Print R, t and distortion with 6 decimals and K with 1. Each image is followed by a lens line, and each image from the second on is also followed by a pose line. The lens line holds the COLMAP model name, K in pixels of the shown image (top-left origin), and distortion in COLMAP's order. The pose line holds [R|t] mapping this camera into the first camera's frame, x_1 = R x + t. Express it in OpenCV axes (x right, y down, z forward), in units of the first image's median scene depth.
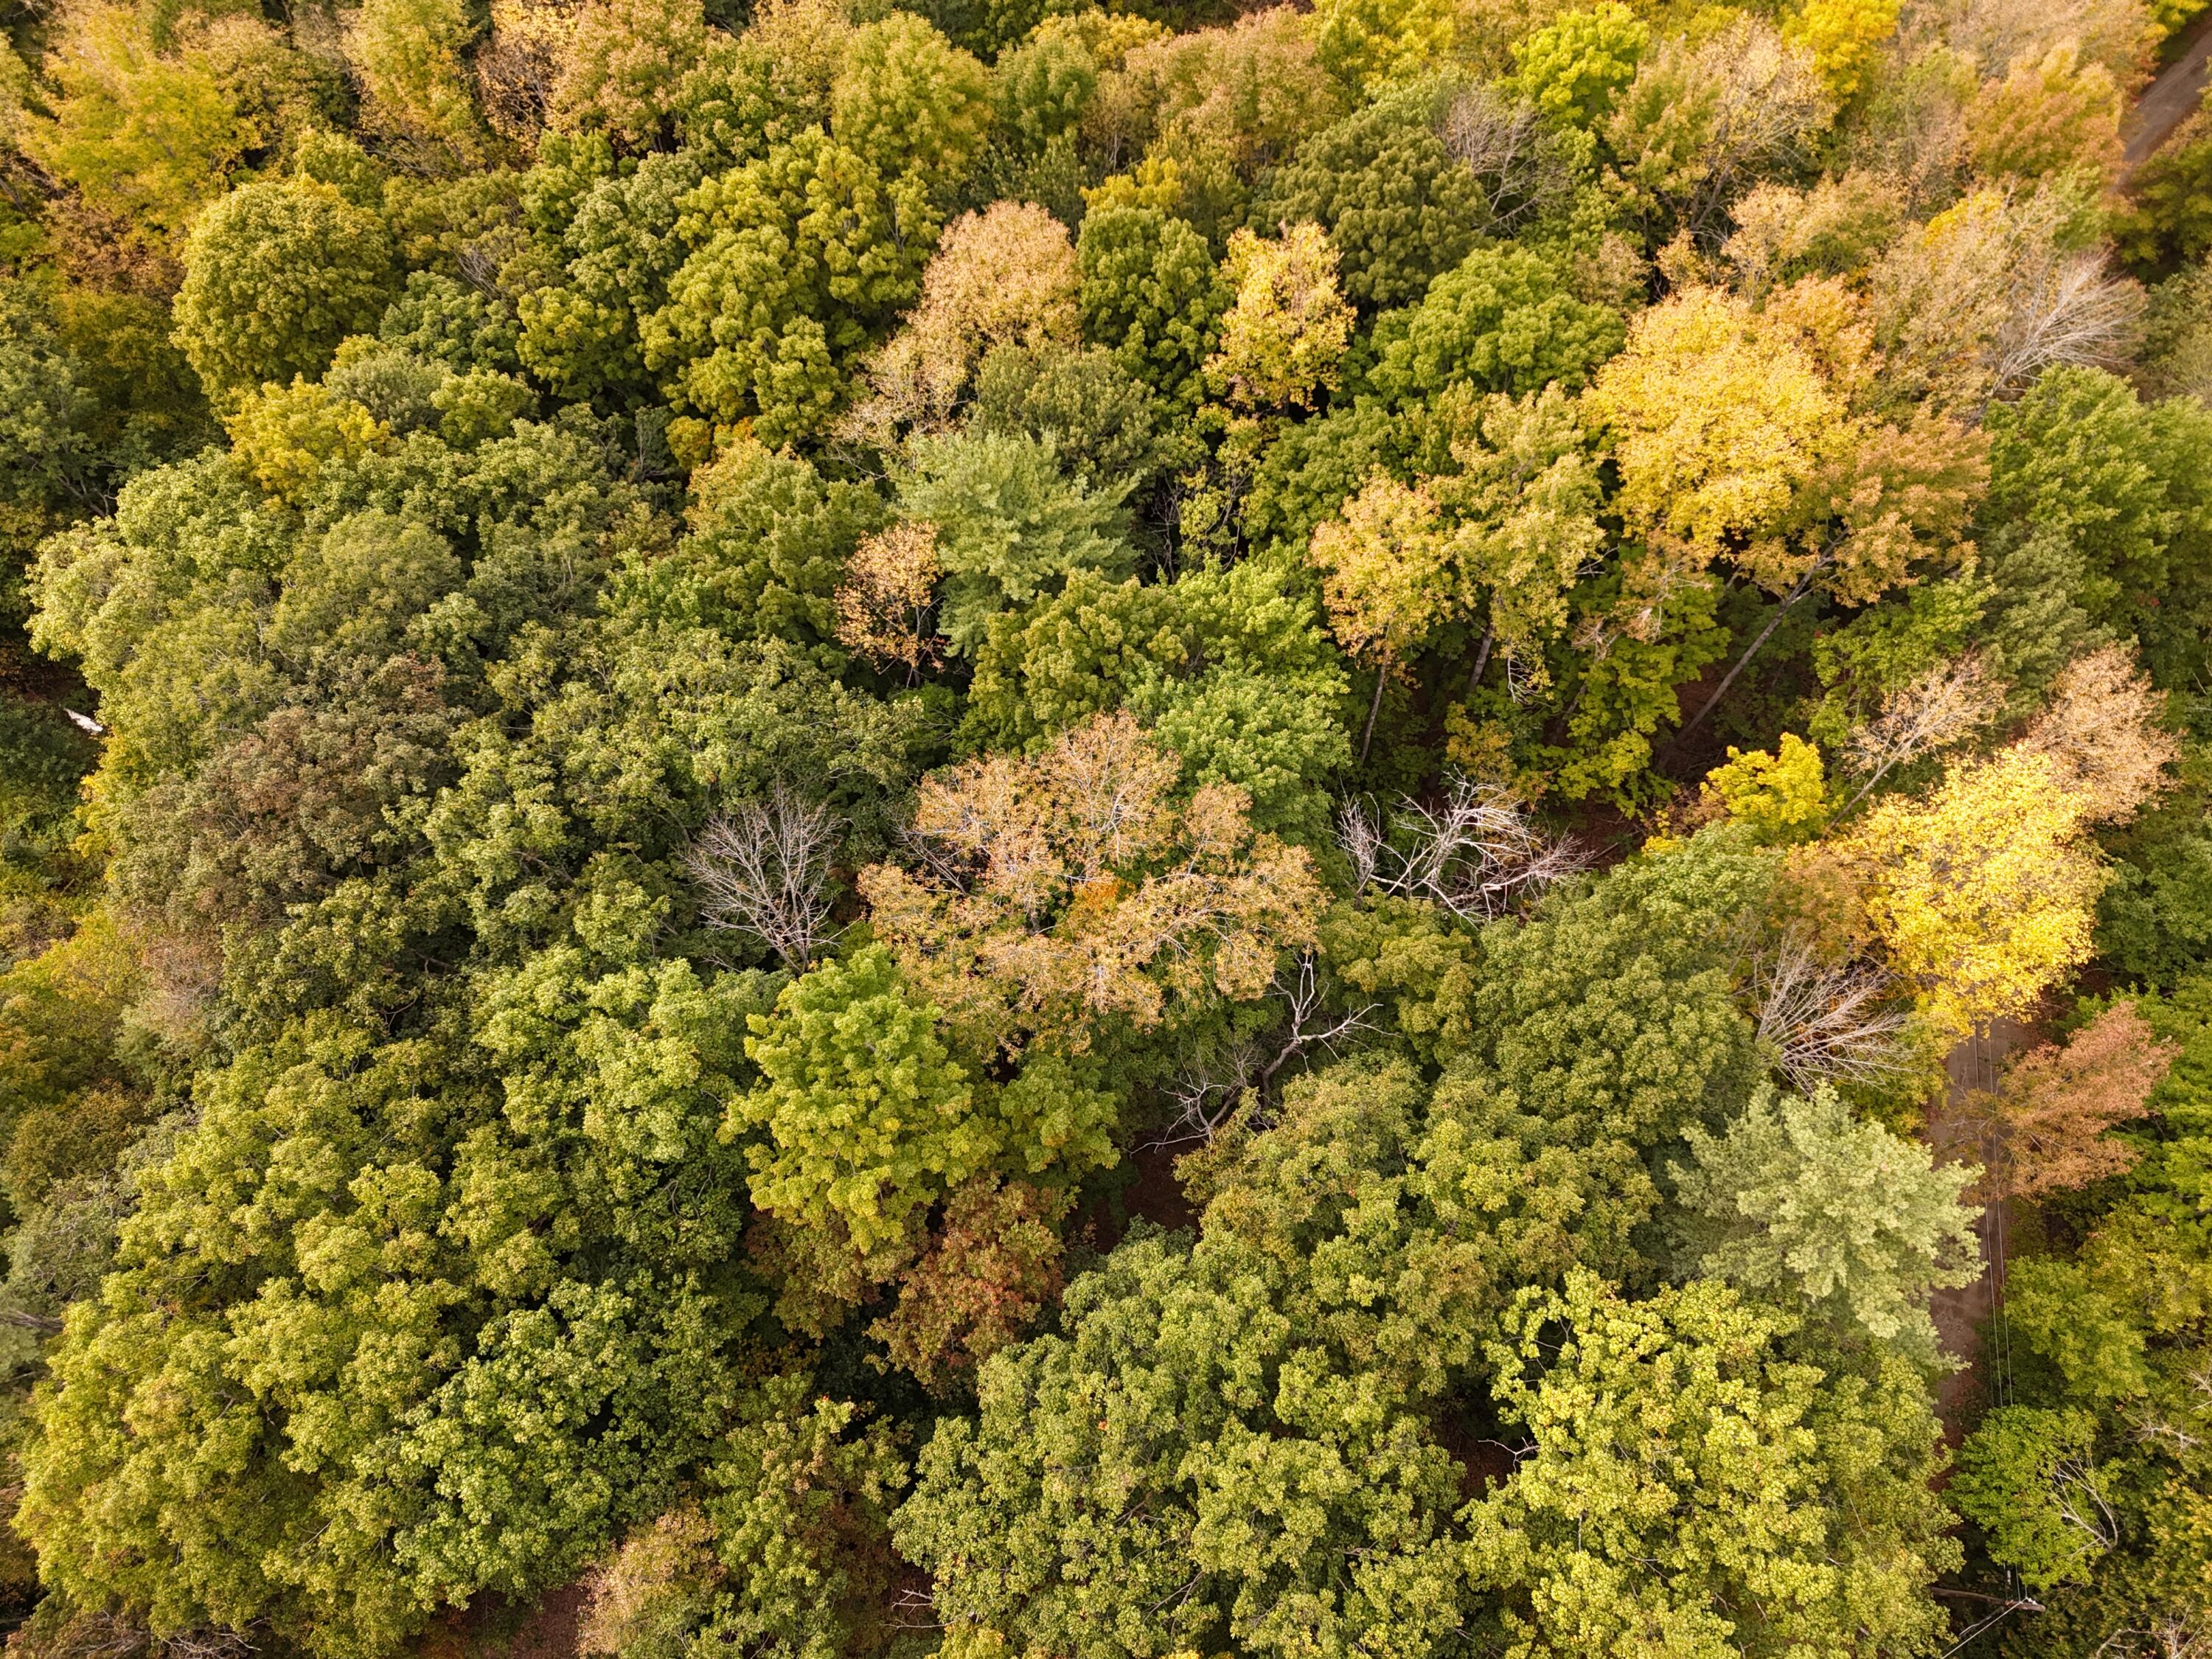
lens RADIAL K [[1639.1, 0, 1109.3], [0, 1639.1, 826.1], [0, 0, 1]] dist [0.067145, -0.049770]
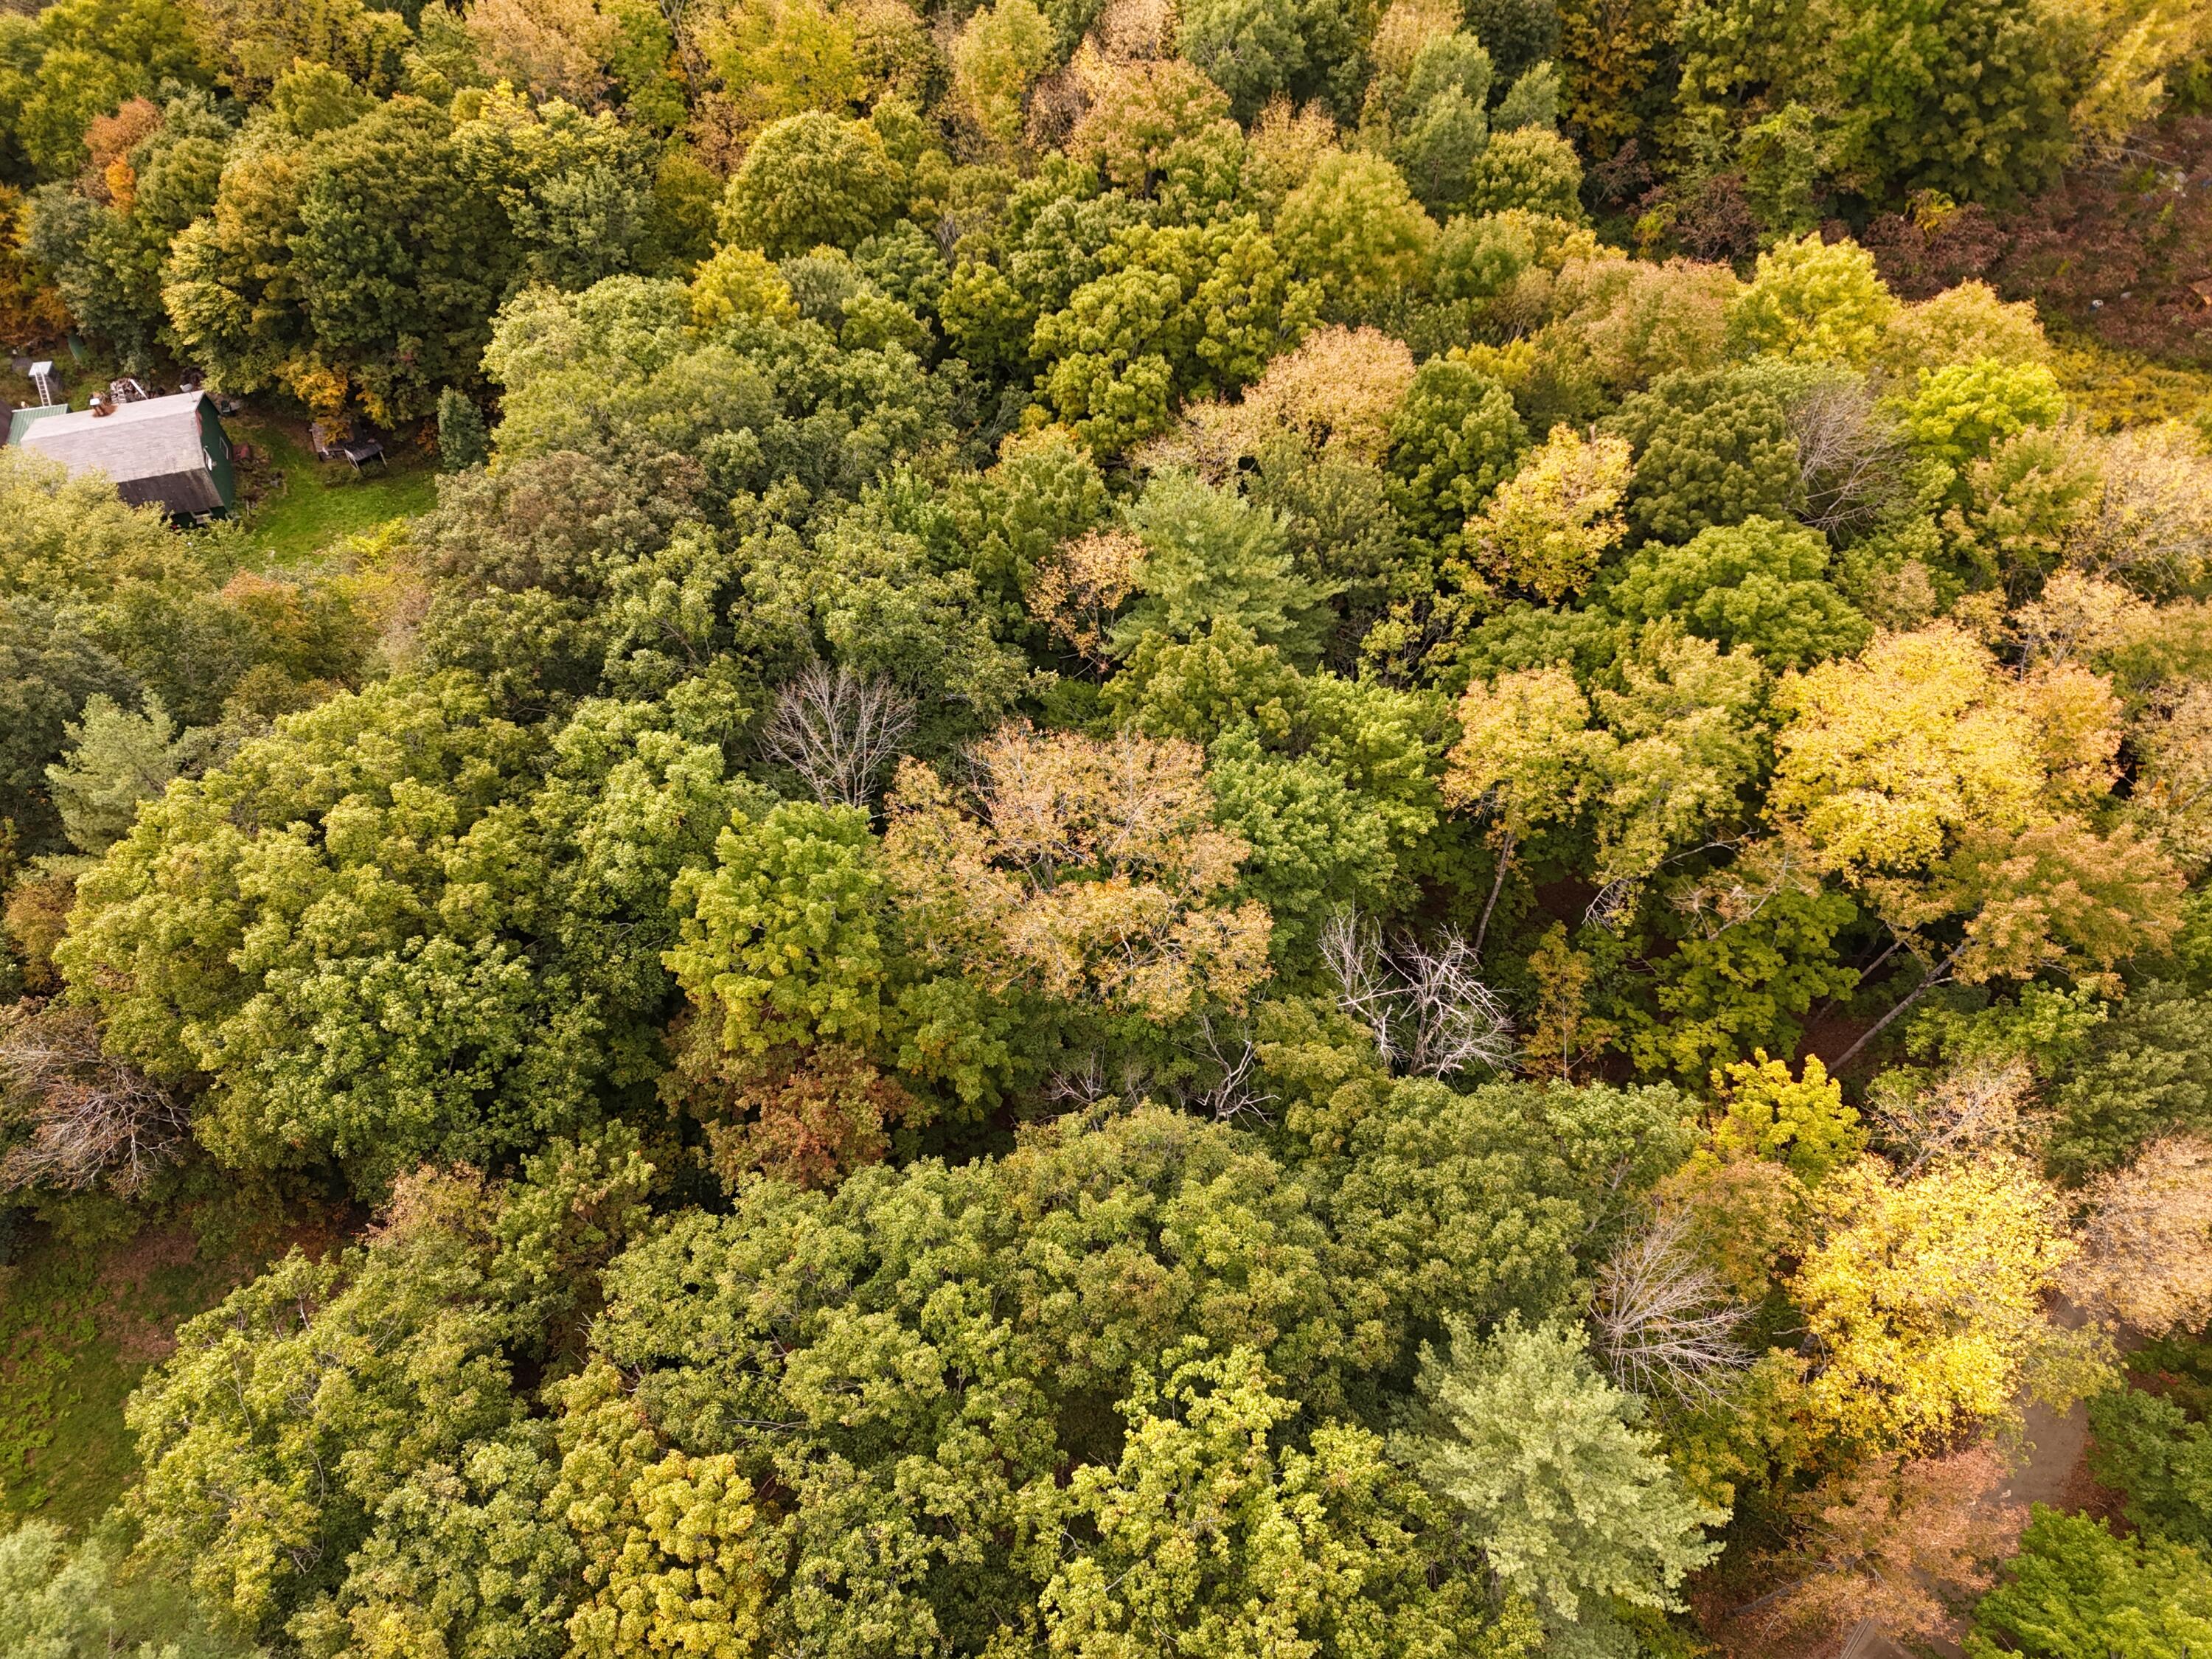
lens RADIAL K [[1639.1, 0, 1099.3], [0, 1639.1, 823.4], [0, 0, 1]] dist [0.067145, -0.049770]
pose [[0.865042, 0.421650, -0.271871, 0.243993], [-0.450587, 0.891250, -0.051425, 0.054339], [0.220622, 0.166986, 0.960959, -0.025186]]
